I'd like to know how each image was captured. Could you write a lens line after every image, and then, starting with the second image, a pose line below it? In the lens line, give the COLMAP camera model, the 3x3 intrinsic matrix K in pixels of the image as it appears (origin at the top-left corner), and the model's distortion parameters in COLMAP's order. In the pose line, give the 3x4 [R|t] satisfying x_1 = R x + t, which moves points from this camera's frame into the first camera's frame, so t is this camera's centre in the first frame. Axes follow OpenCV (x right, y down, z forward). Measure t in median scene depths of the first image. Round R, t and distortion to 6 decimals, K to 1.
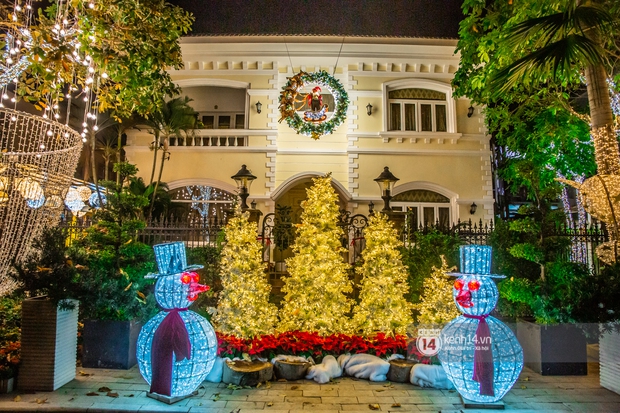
lens RADIAL K [[442.5, 0, 310.0], [0, 442.5, 206.5], [0, 0, 1]] dist [-0.113708, 0.002376]
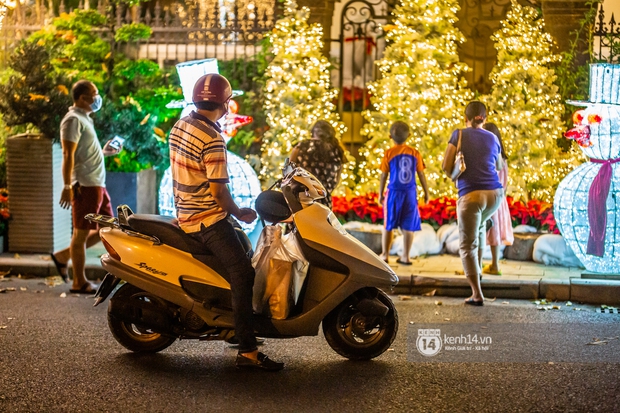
lens RADIAL K [[1527.7, 0, 310.0], [0, 1527.7, 206.5], [0, 0, 1]] dist [0.065008, 0.734553]
pose [[0.985472, 0.014811, -0.169190, 0.241985], [0.018458, 0.980949, 0.193384, -0.134037], [0.168831, -0.193698, 0.966425, -1.183375]]
